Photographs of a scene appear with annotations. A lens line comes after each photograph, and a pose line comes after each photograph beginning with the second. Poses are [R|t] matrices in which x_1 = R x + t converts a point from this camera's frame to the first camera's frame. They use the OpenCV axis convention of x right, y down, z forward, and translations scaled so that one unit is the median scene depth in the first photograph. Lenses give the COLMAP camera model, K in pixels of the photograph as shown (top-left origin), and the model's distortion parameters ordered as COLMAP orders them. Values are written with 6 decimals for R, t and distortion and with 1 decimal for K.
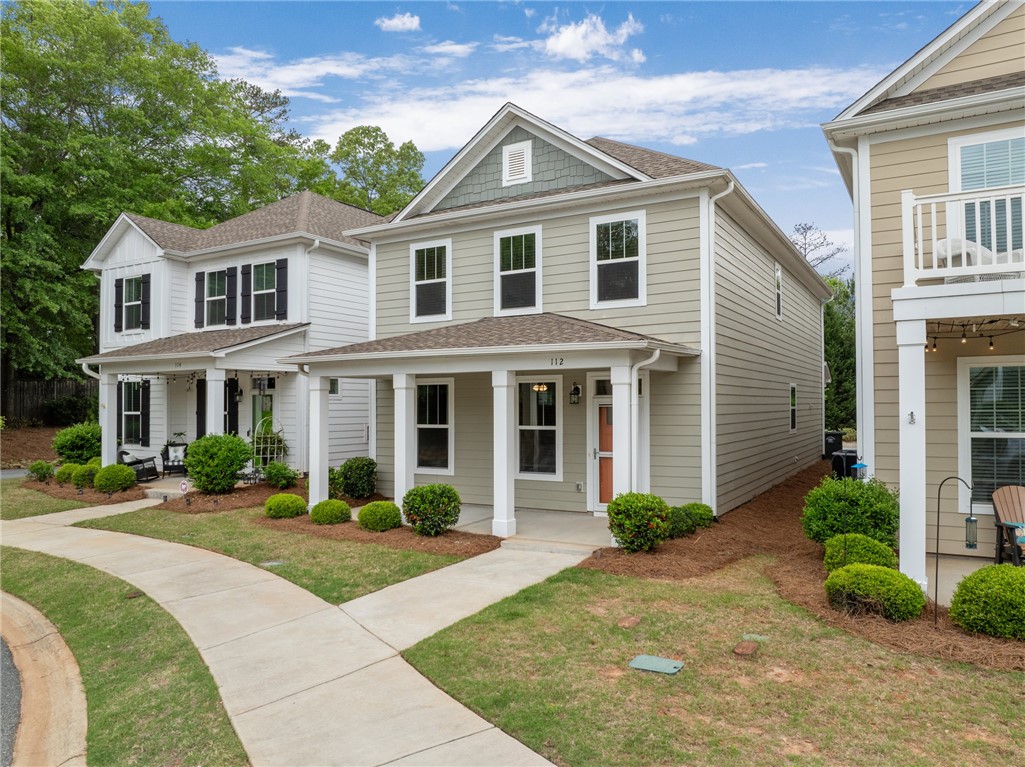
lens RADIAL K [[727.3, 0, 518.8], [0, 727.3, 383.1], [0, 0, 1]] dist [-0.040620, 0.004913]
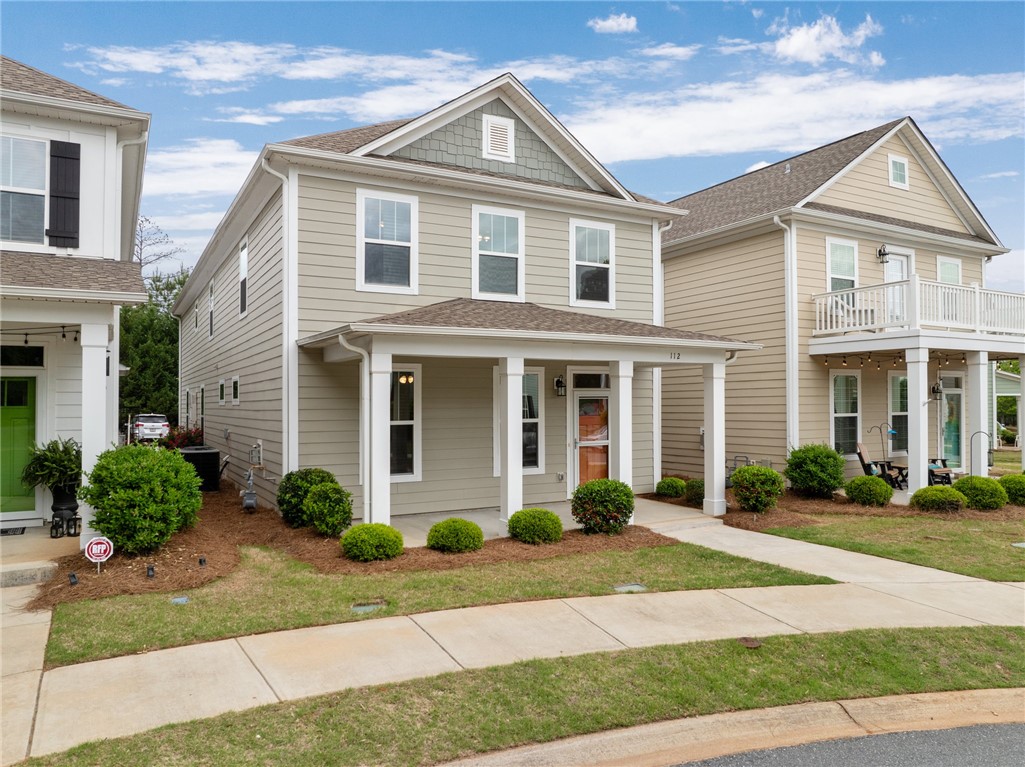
lens RADIAL K [[727.3, 0, 518.8], [0, 727.3, 383.1], [0, 0, 1]] dist [-0.040620, 0.004913]
pose [[0.513507, 0.026342, 0.857681, -0.797898], [-0.022957, 0.999593, -0.016957, 0.028138], [-0.857778, -0.010982, 0.513903, 0.504432]]
